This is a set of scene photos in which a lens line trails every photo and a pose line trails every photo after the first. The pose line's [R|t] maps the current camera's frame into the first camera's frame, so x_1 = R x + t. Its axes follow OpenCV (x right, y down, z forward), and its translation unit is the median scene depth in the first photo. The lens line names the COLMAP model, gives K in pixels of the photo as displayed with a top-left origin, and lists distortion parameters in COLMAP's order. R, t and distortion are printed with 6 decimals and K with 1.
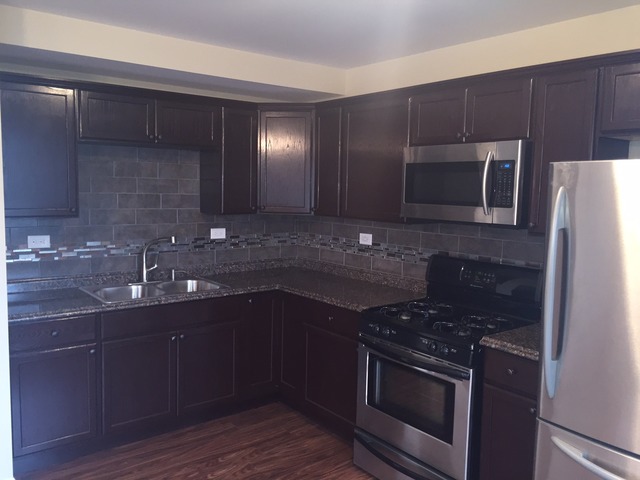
lens RADIAL K [[549.0, 0, 320.0], [0, 549.0, 240.0], [0, 0, 1]] dist [0.085331, -0.099840]
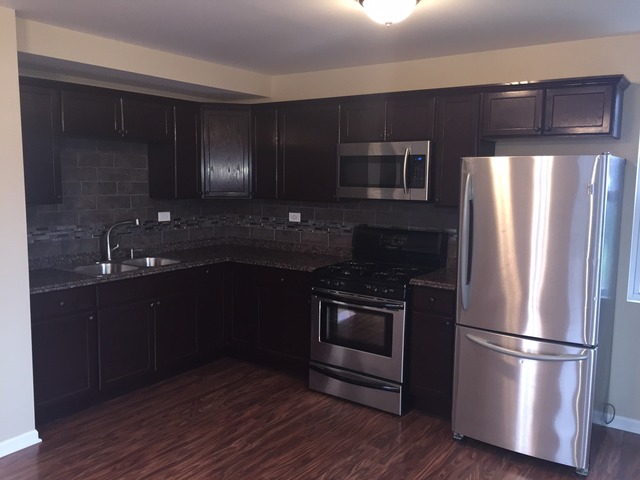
lens RADIAL K [[549.0, 0, 320.0], [0, 549.0, 240.0], [0, 0, 1]] dist [0.085331, -0.099840]
pose [[0.959059, -0.041600, 0.280135, -0.235471], [0.035238, 0.998995, 0.027710, 0.019358], [-0.281006, -0.016705, 0.959561, -0.213941]]
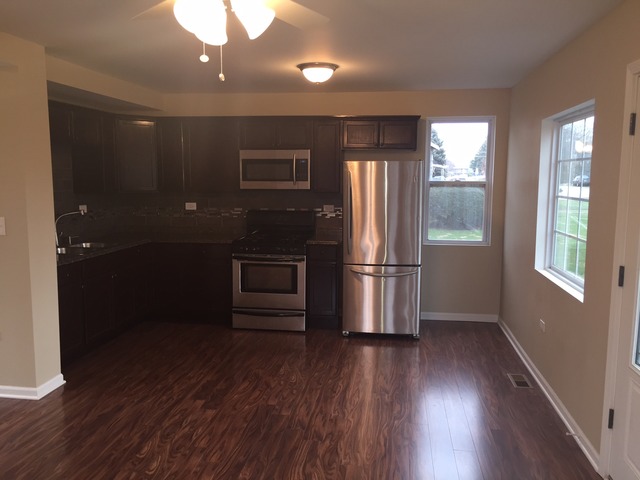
lens RADIAL K [[549.0, 0, 320.0], [0, 549.0, 240.0], [0, 0, 1]] dist [0.085331, -0.099840]
pose [[0.727140, -0.100485, 0.679095, -0.820483], [0.081457, 0.994870, 0.059990, 0.033897], [-0.681639, 0.011696, 0.731595, -0.443534]]
